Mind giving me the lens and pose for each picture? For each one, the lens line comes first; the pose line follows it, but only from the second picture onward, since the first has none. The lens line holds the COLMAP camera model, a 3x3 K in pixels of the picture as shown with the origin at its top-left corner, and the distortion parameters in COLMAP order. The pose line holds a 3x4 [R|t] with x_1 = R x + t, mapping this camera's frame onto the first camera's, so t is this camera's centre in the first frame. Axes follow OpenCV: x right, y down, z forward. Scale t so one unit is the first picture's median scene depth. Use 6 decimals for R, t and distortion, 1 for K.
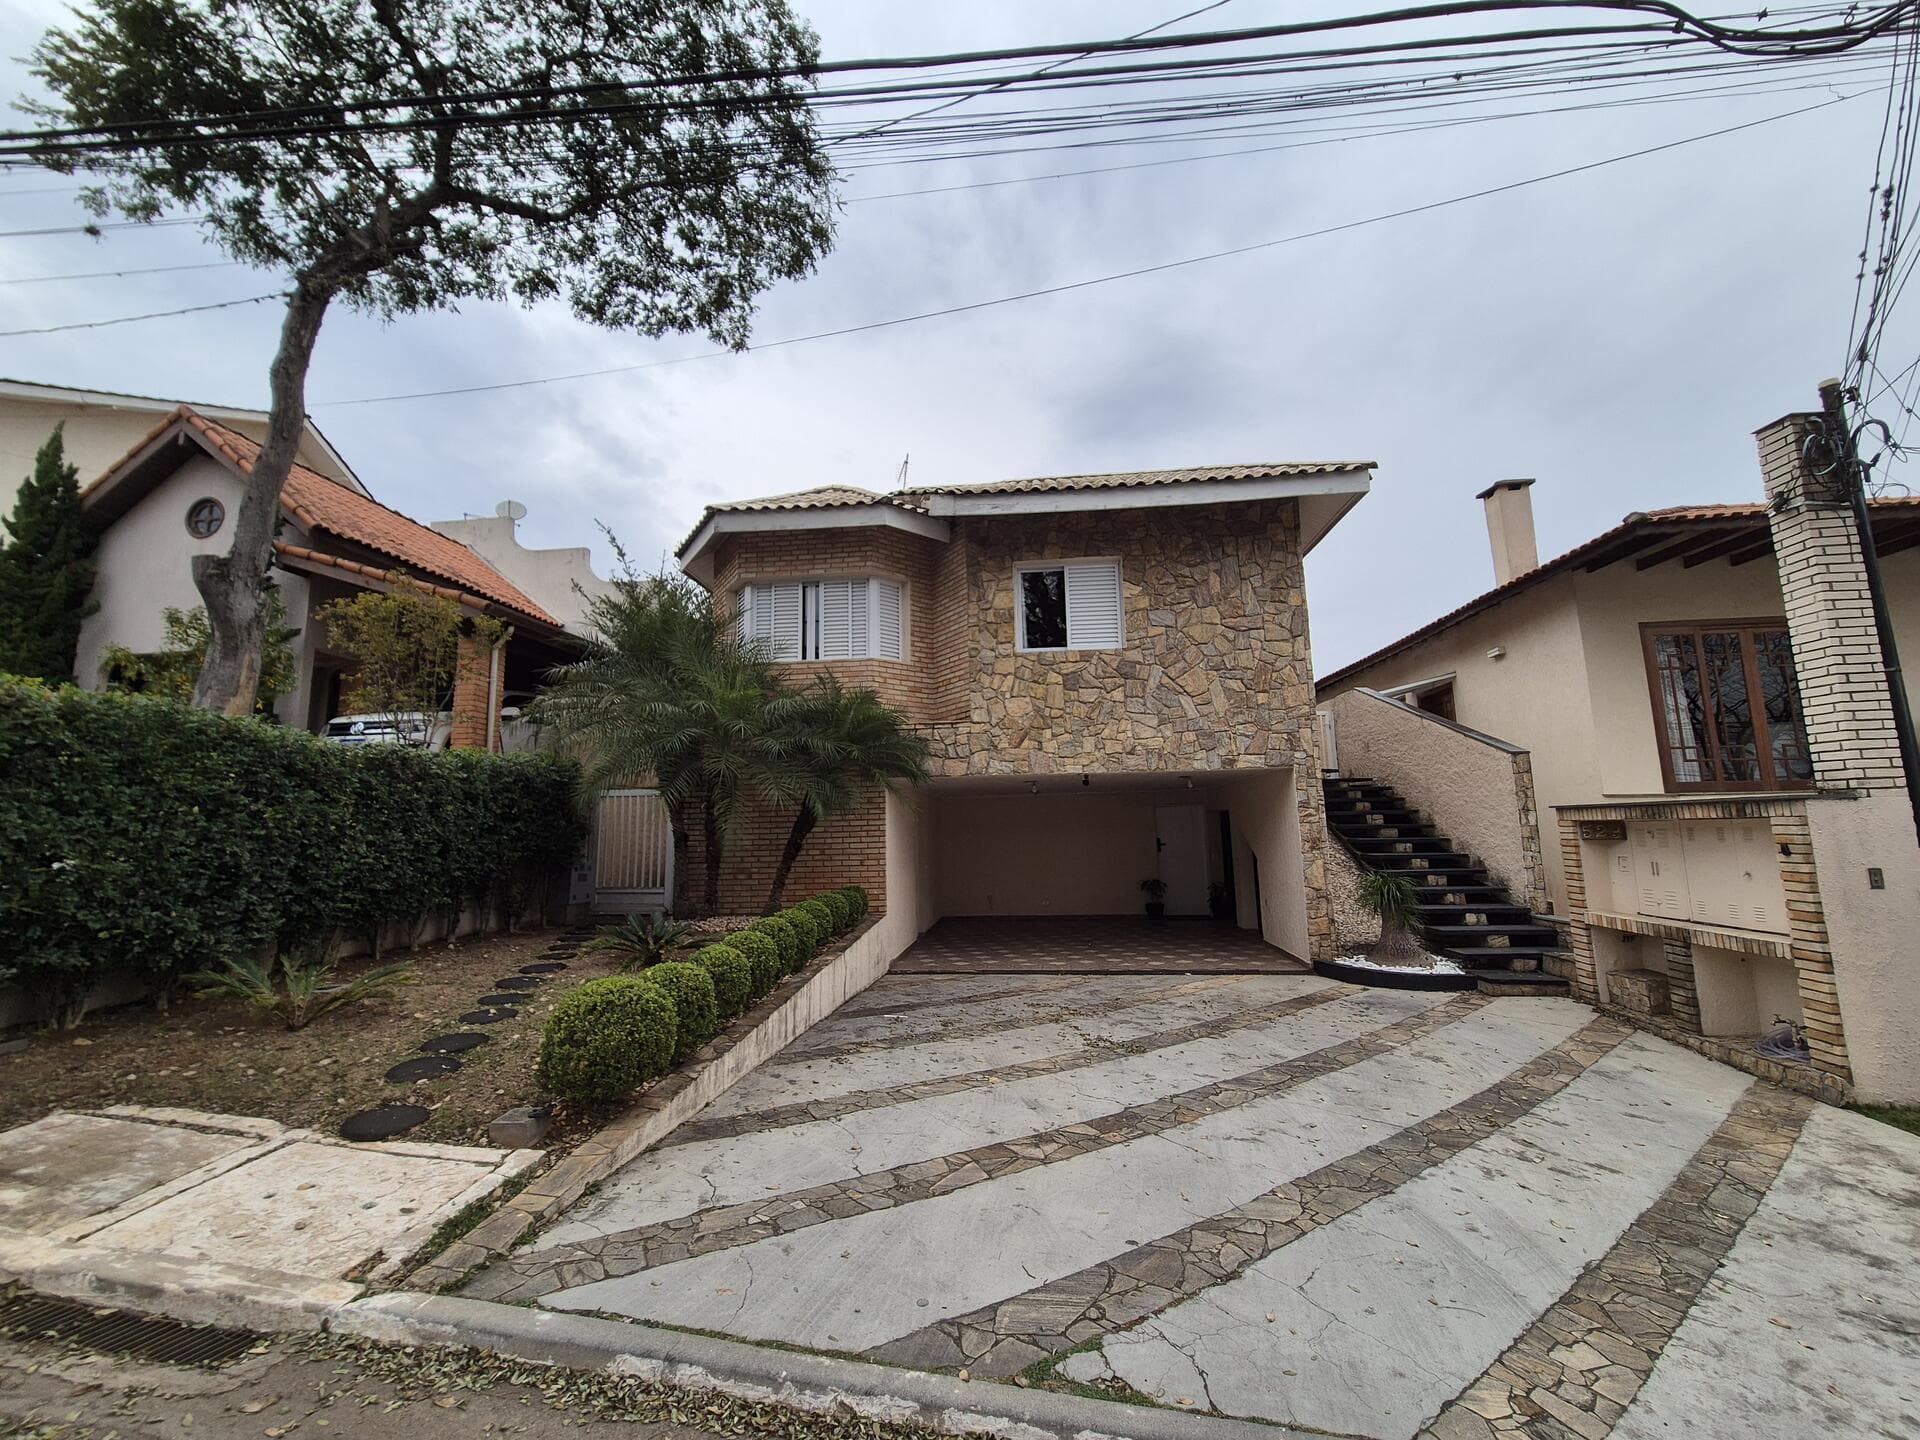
lens RADIAL K [[787.7, 0, 954.7], [0, 787.7, 713.4], [0, 0, 1]] dist [-0.000337, 0.000176]
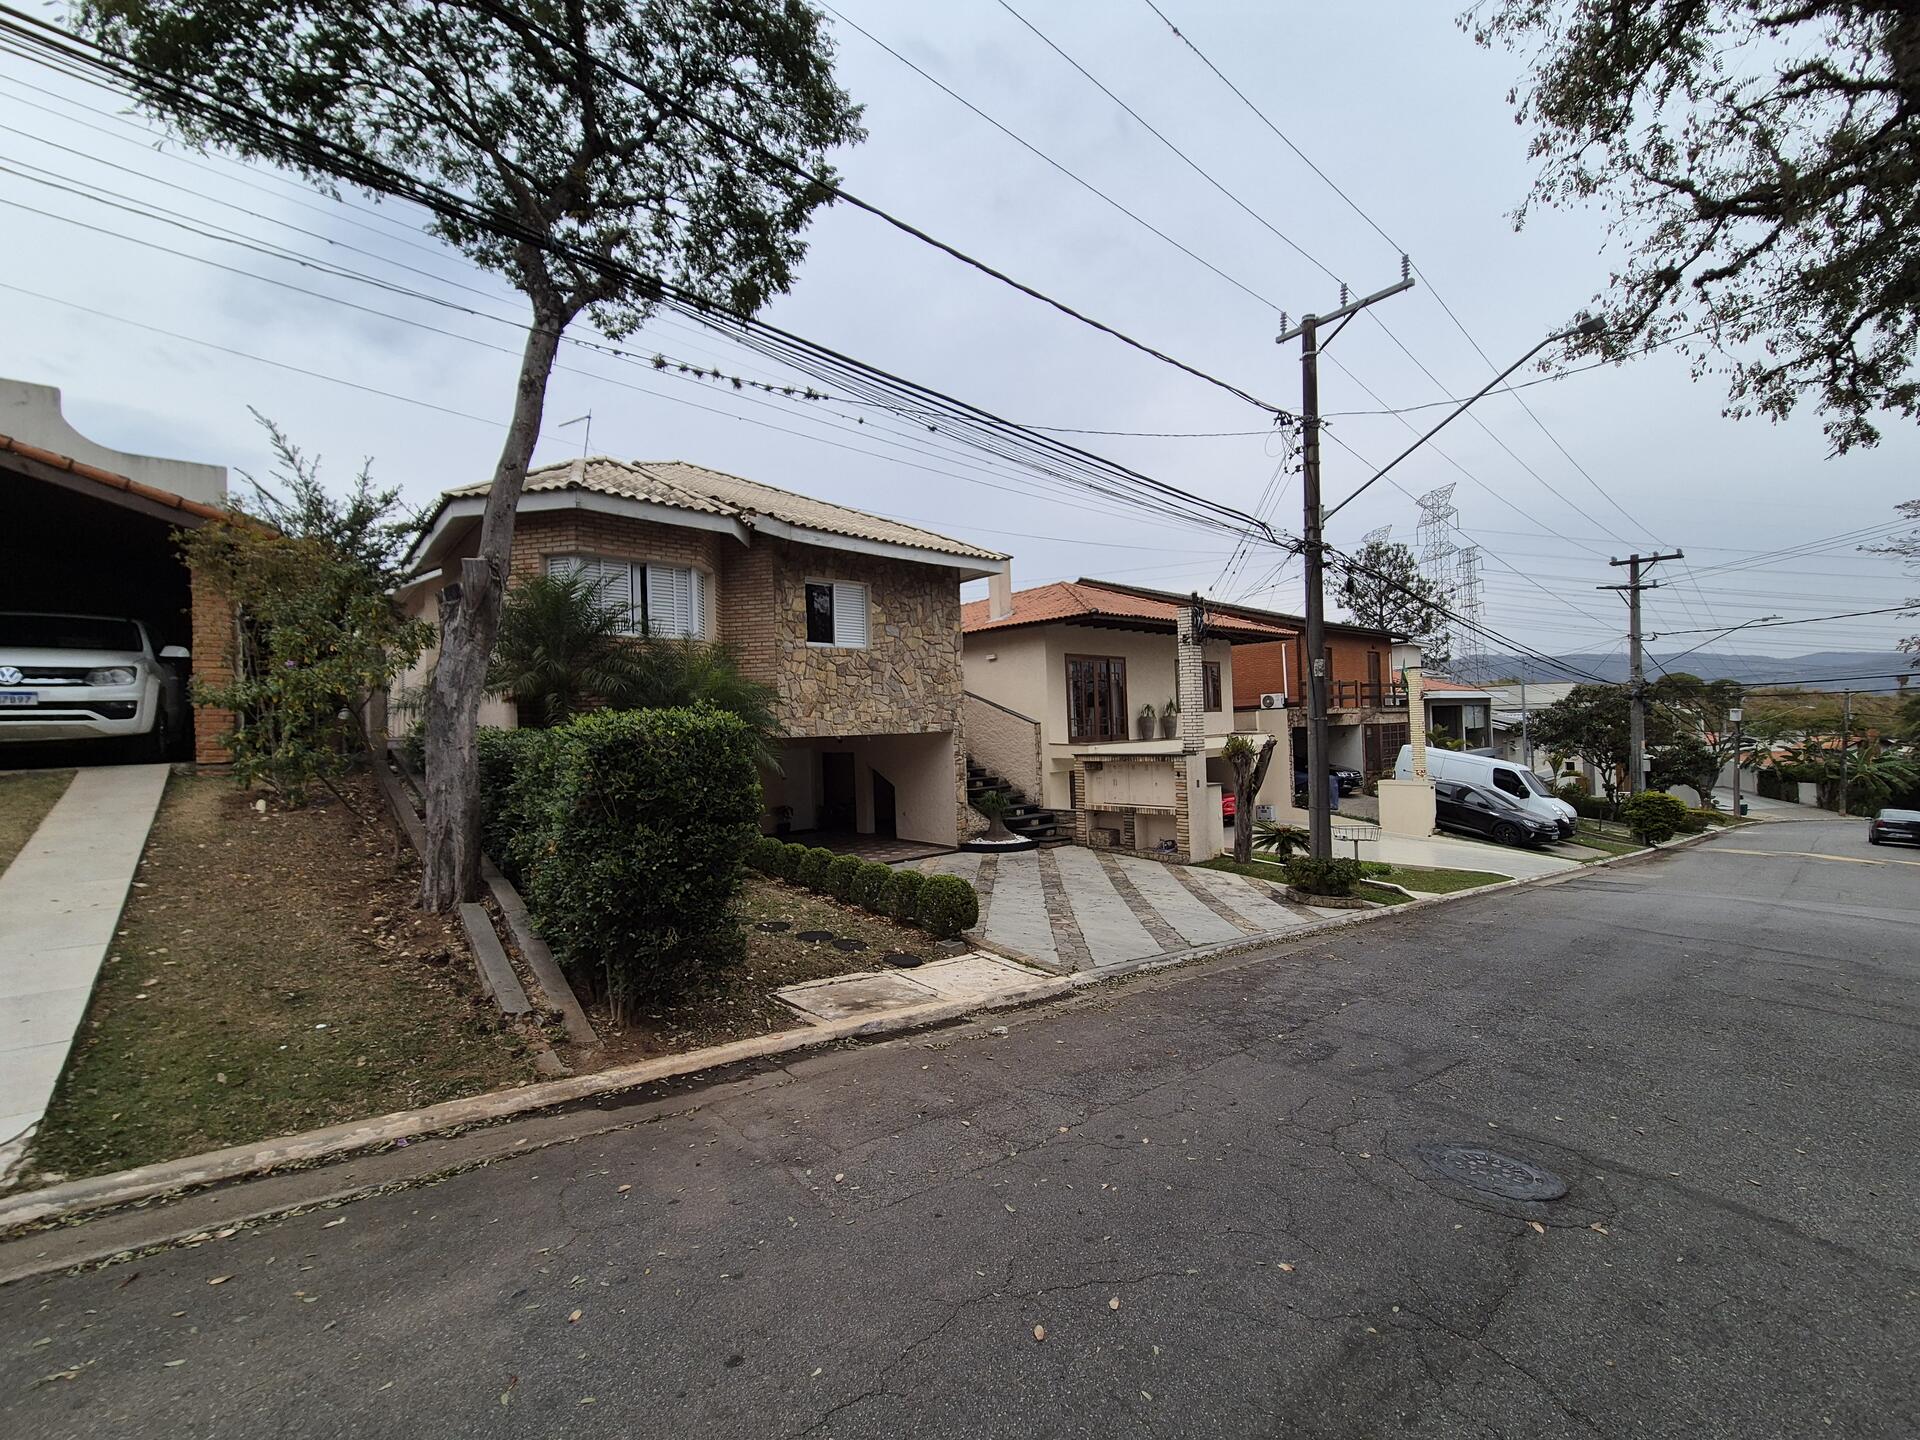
lens RADIAL K [[785.6, 0, 950.3], [0, 785.6, 725.3], [0, 0, 1]] dist [-0.000008, -0.000393]
pose [[0.674475, 0.000413, 0.738298, -0.771641], [-0.087345, 0.993022, 0.079239, -0.072418], [-0.733113, -0.117931, 0.669804, -0.098572]]
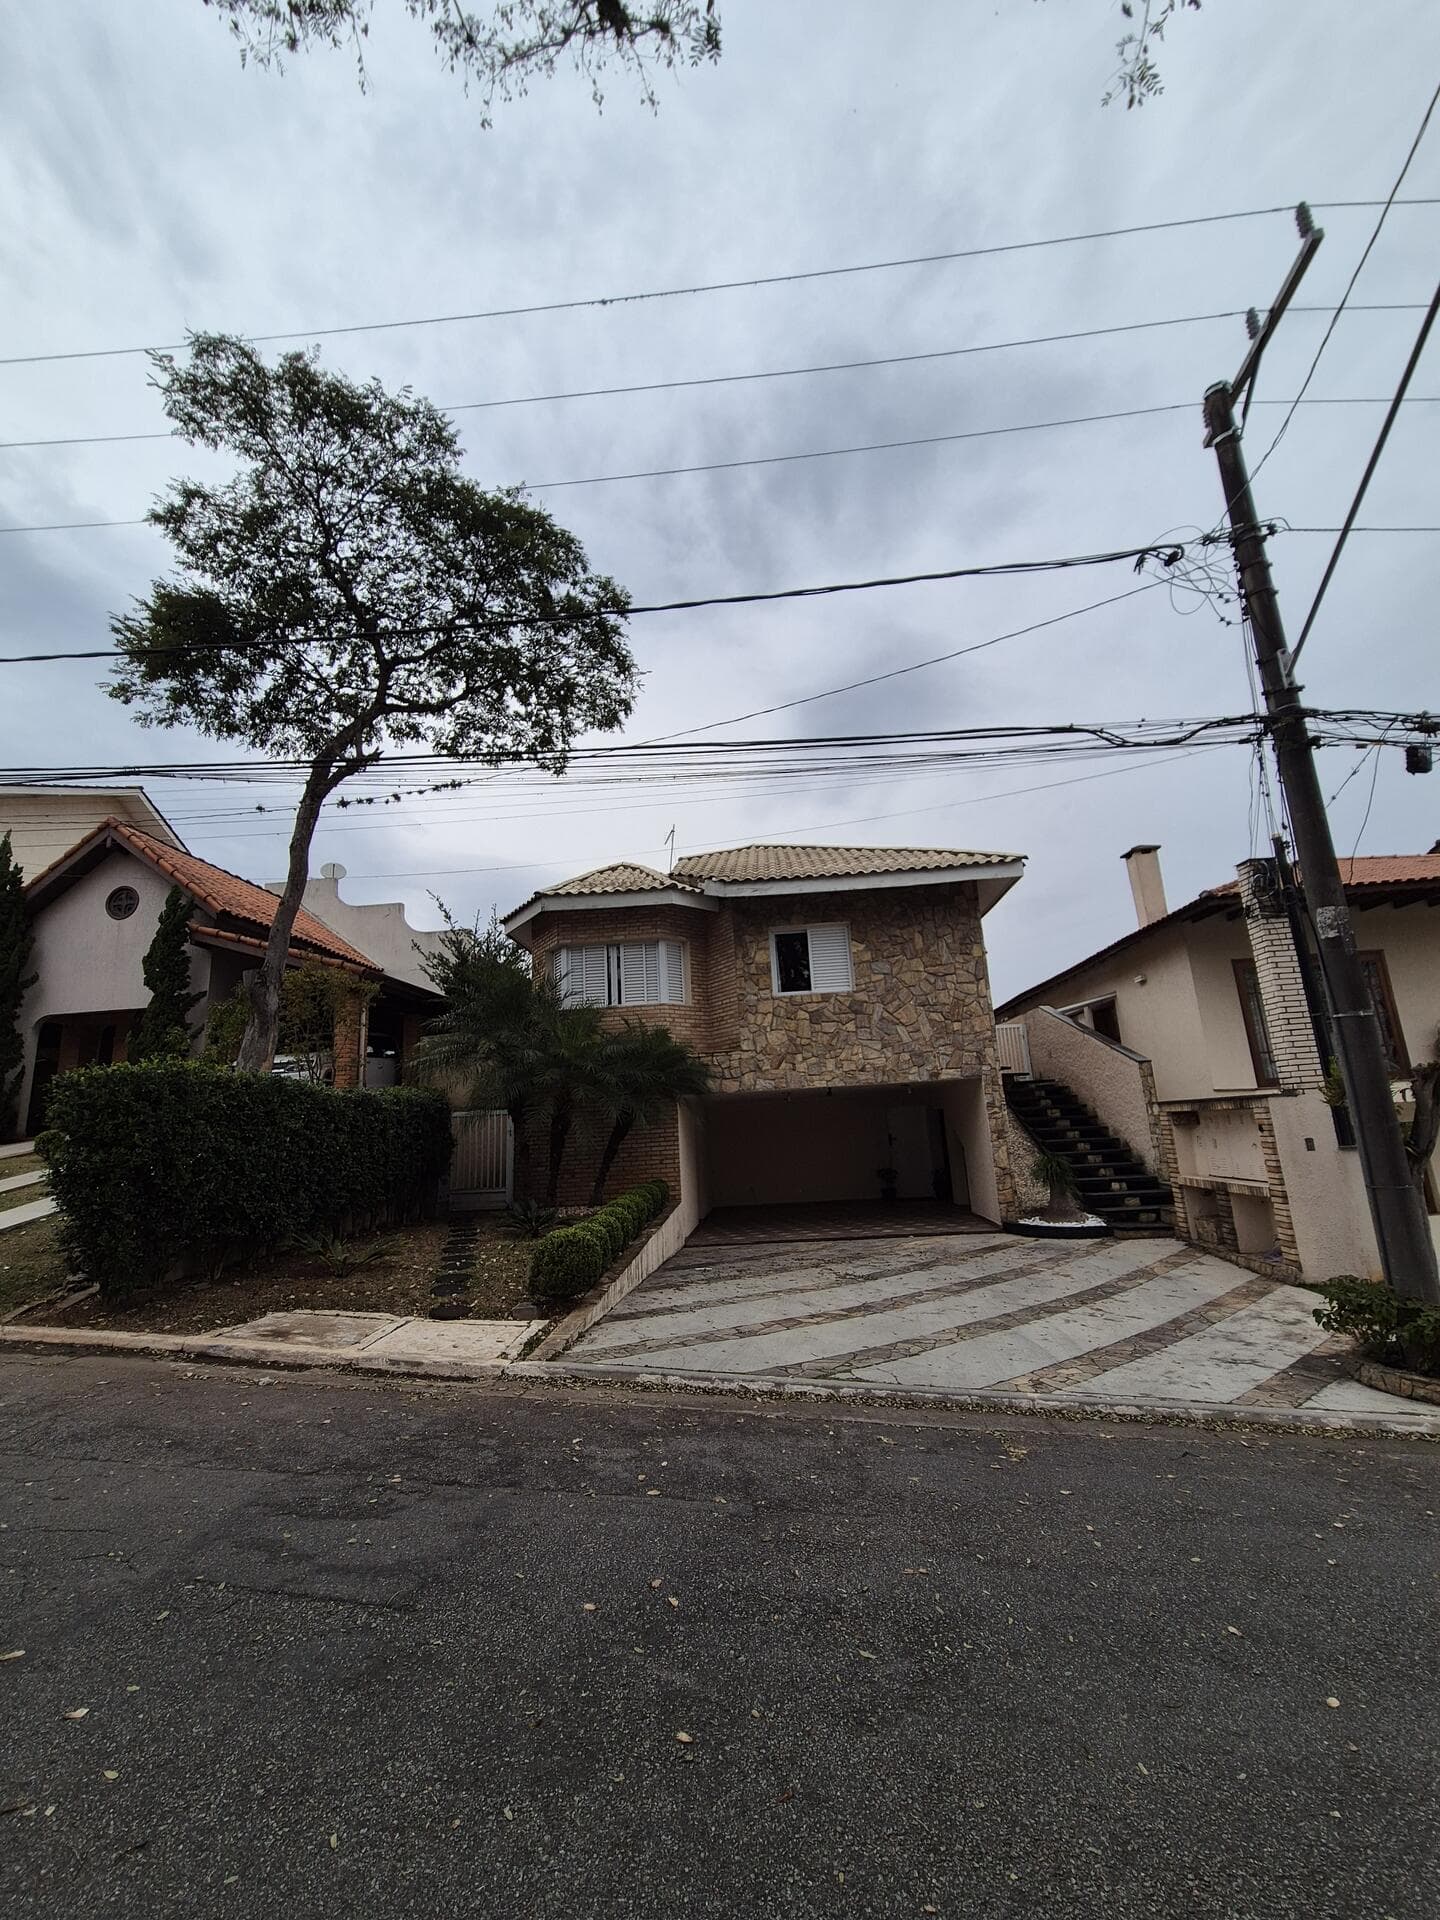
lens RADIAL K [[785.6, 0, 723.4], [0, 785.6, 954.4], [0, 0, 1]] dist [-0.000008, -0.000393]
pose [[0.998822, -0.027142, 0.040220, -0.058701], [0.030059, 0.996821, -0.073791, -0.053794], [-0.038090, 0.074913, 0.996462, -0.329066]]
